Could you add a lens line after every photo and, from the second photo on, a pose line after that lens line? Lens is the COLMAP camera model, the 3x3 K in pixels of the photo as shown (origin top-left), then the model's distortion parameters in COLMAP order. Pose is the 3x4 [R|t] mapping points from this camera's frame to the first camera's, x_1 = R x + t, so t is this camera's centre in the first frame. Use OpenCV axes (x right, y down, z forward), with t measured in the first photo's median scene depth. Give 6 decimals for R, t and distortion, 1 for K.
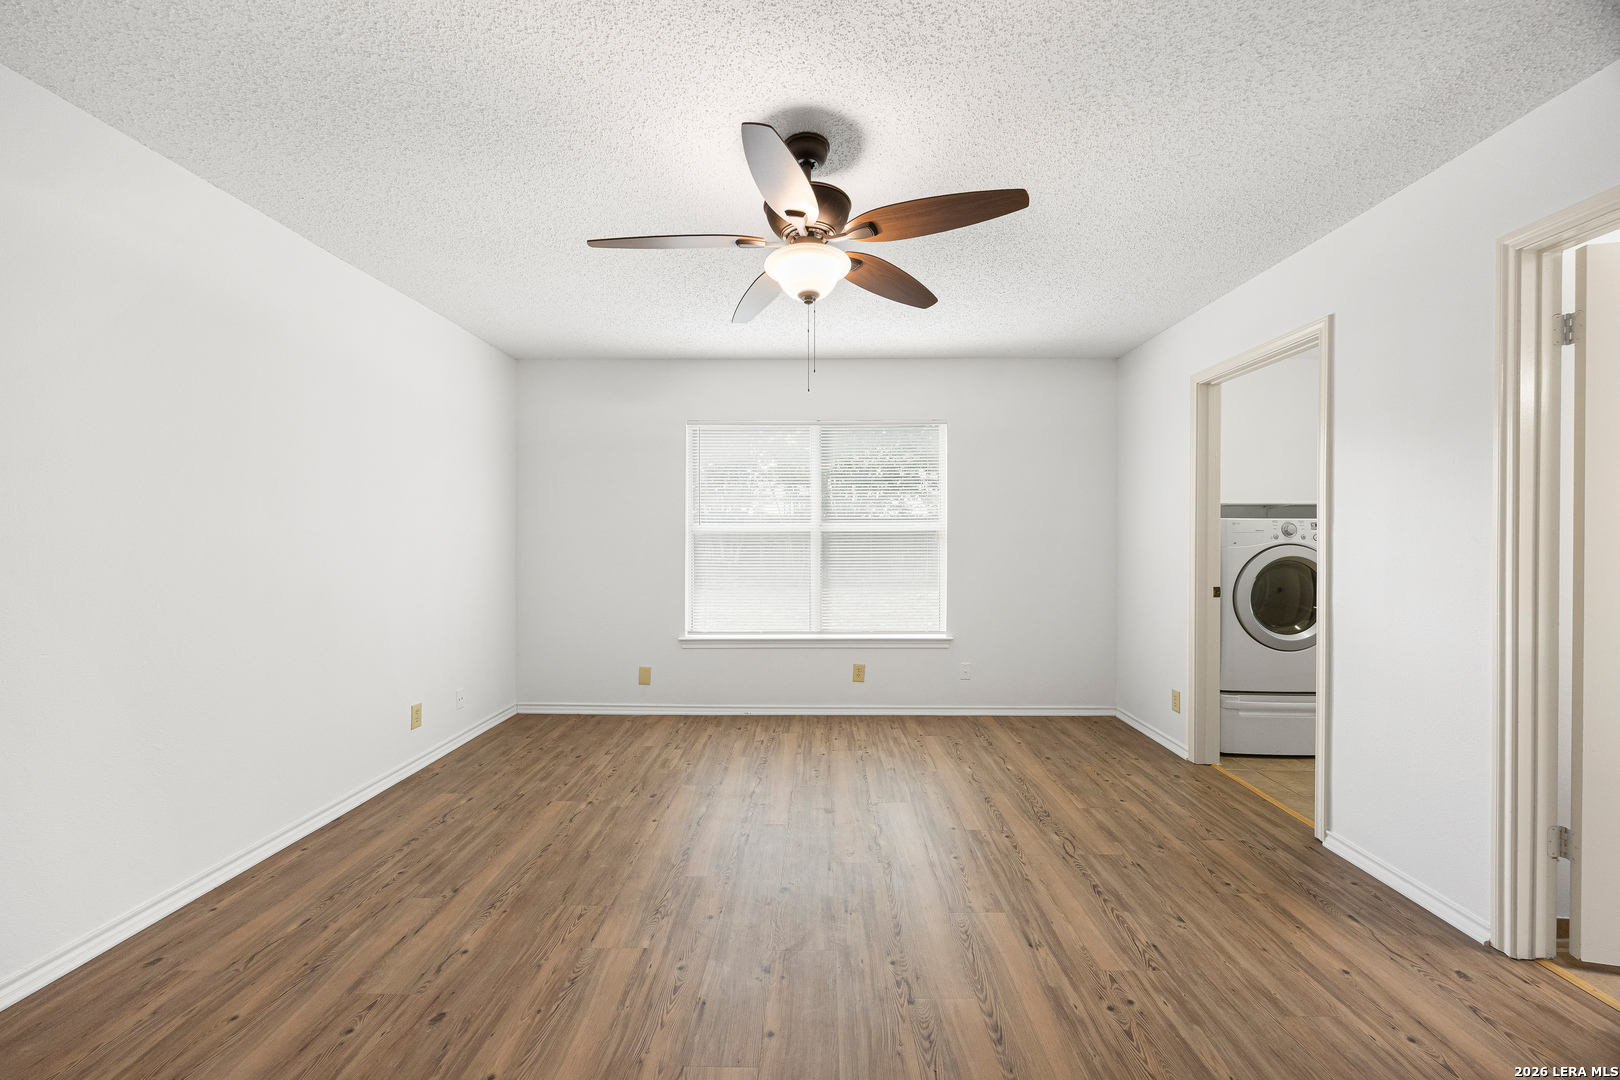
lens RADIAL K [[611.9, 0, 810.0], [0, 611.9, 540.0], [0, 0, 1]] dist [0.001156, 0.000033]
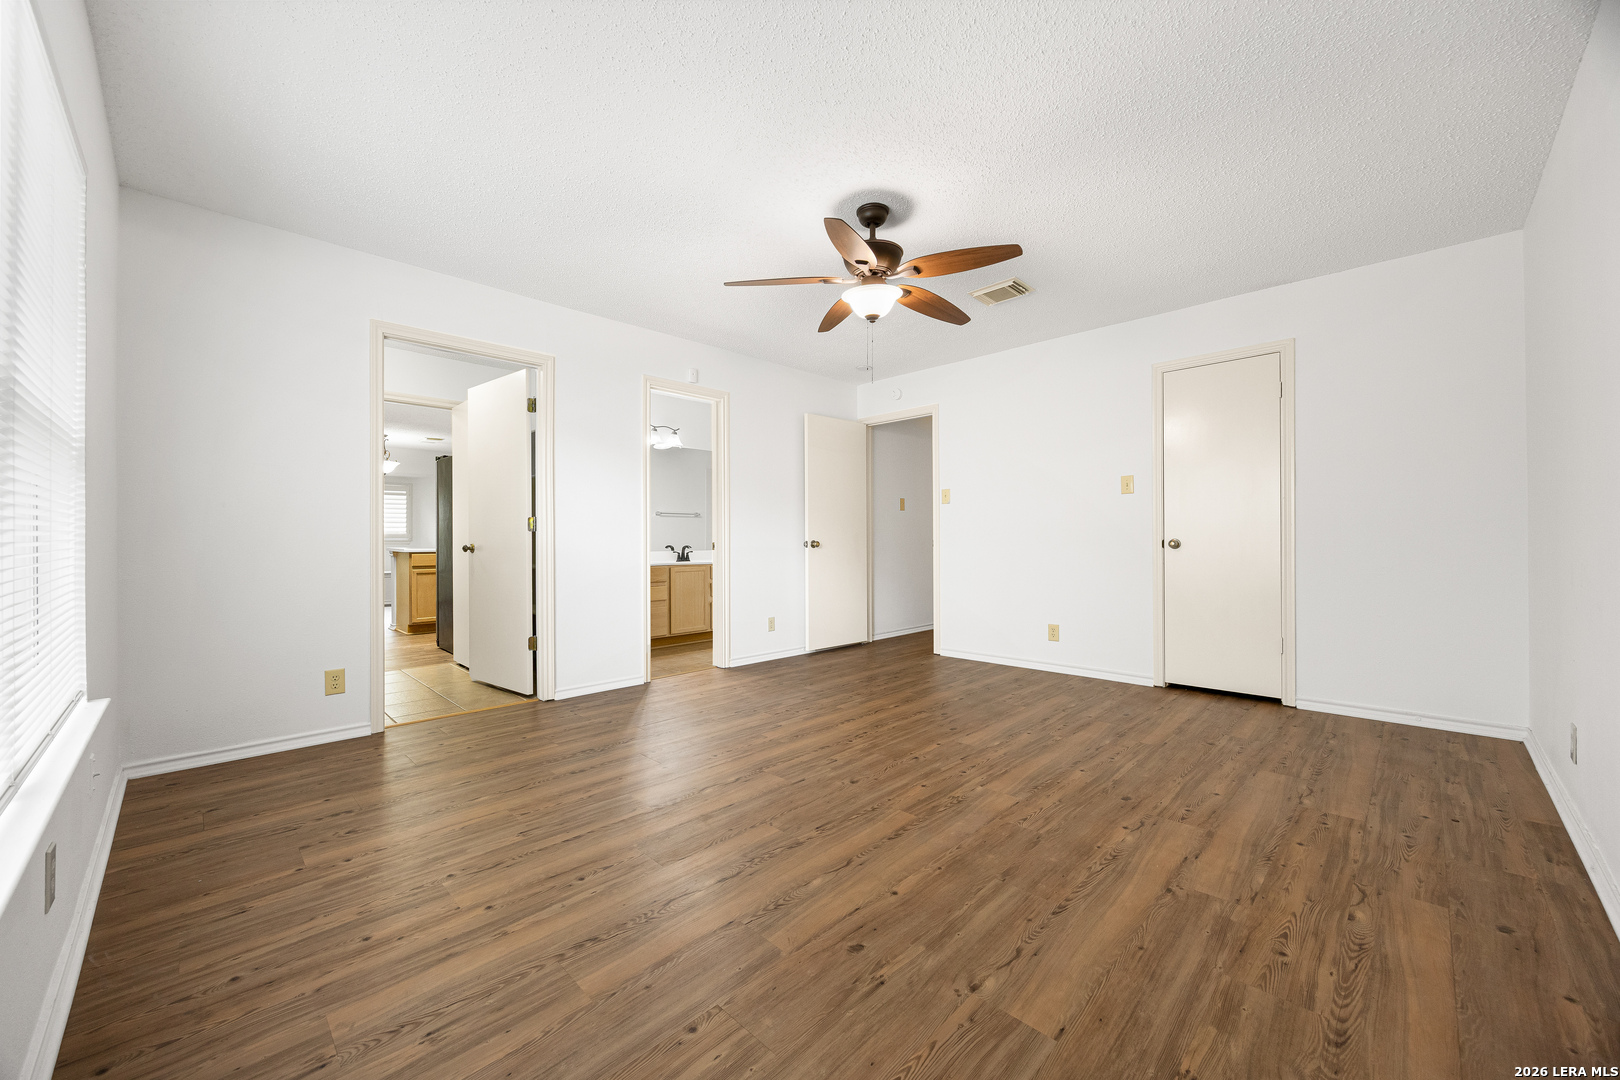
lens RADIAL K [[611.9, 0, 810.0], [0, 611.9, 540.0], [0, 0, 1]] dist [0.001156, 0.000033]
pose [[-0.718954, 0.000376, 0.695057, -0.692994], [0.006057, 0.999965, 0.005724, 0.088775], [-0.695031, 0.008325, -0.718932, 1.652277]]
